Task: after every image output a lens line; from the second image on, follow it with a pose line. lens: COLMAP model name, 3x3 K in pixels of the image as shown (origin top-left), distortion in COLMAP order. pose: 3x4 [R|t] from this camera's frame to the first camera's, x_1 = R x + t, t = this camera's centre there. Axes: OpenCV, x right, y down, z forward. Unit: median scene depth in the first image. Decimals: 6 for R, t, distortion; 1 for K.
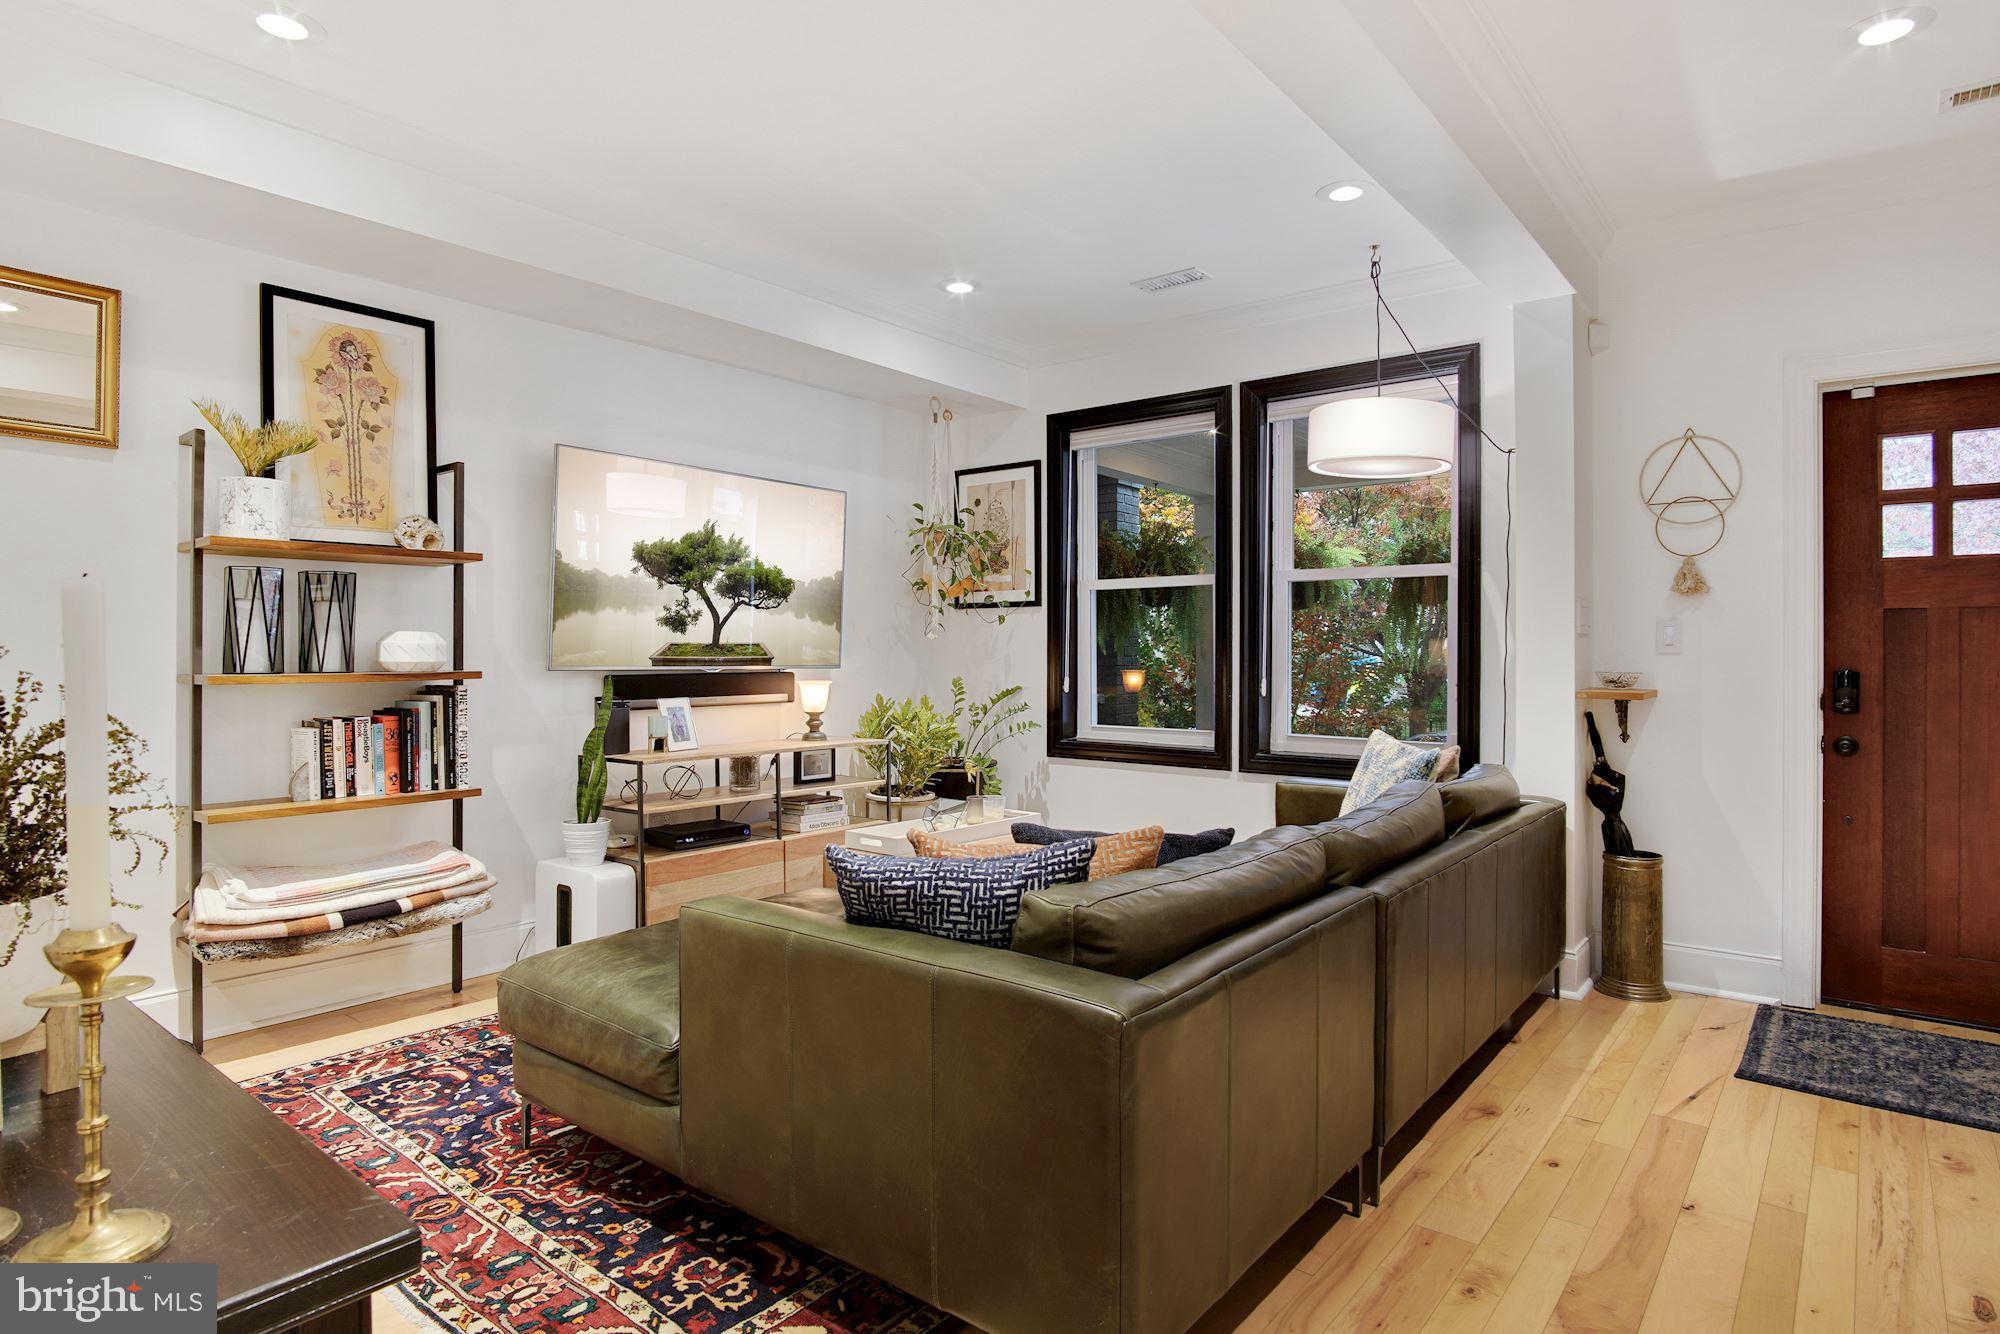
lens RADIAL K [[1083.9, 0, 1012.2], [0, 1083.9, 652.0], [0, 0, 1]] dist [-0.026401, 0.002150]
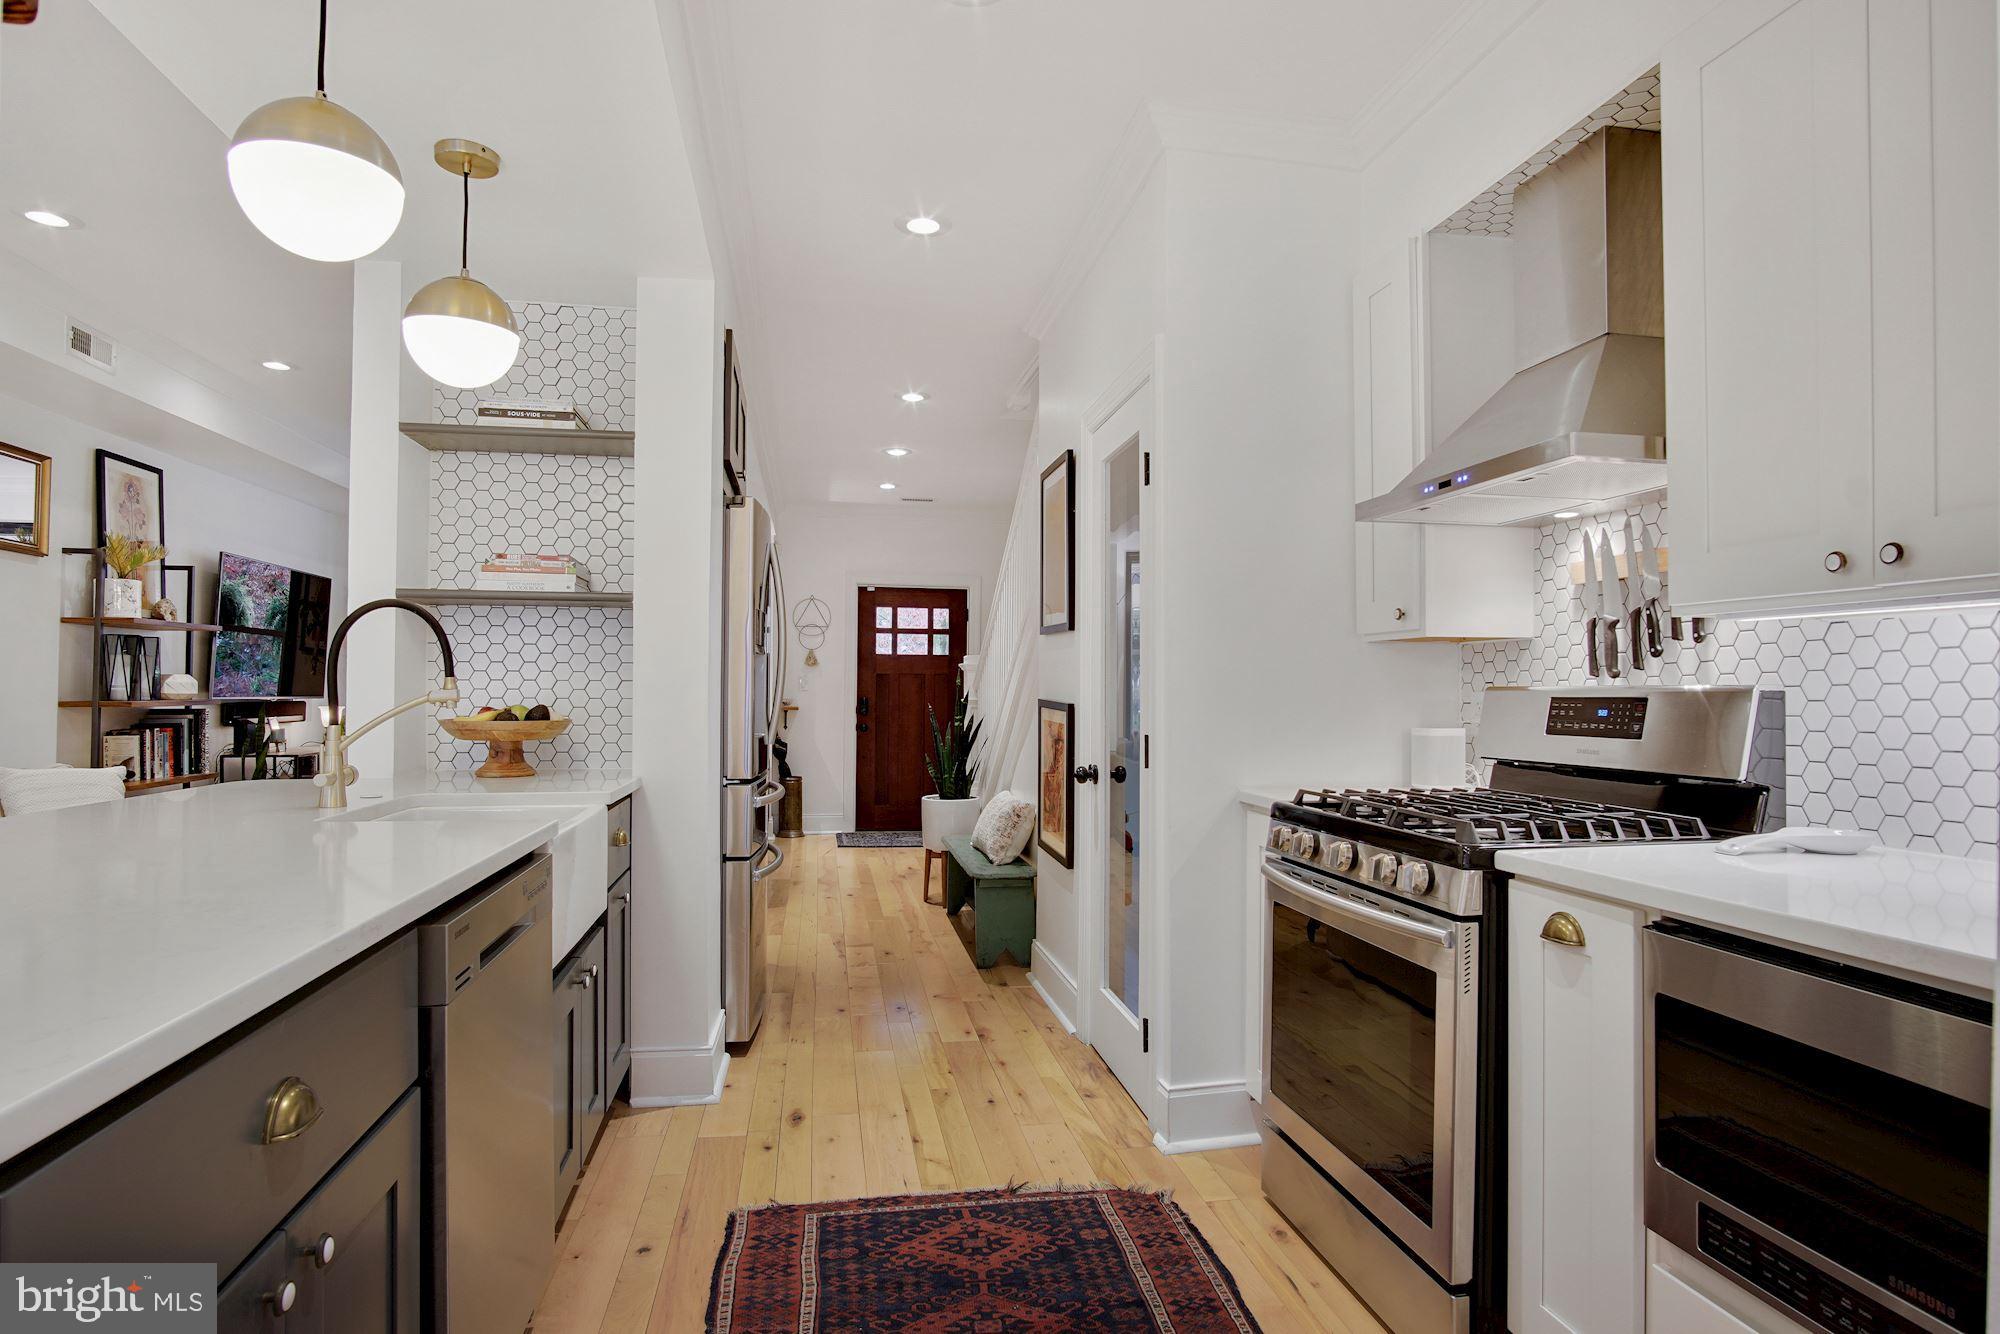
lens RADIAL K [[1077.4, 0, 1002.8], [0, 1077.4, 671.0], [0, 0, 1]] dist [-0.029352, 0.002959]
pose [[0.658900, 0.016375, 0.752052, -0.930214], [-0.007047, 0.999854, -0.015596, -0.008281], [-0.752197, 0.004977, 0.658919, -0.936983]]
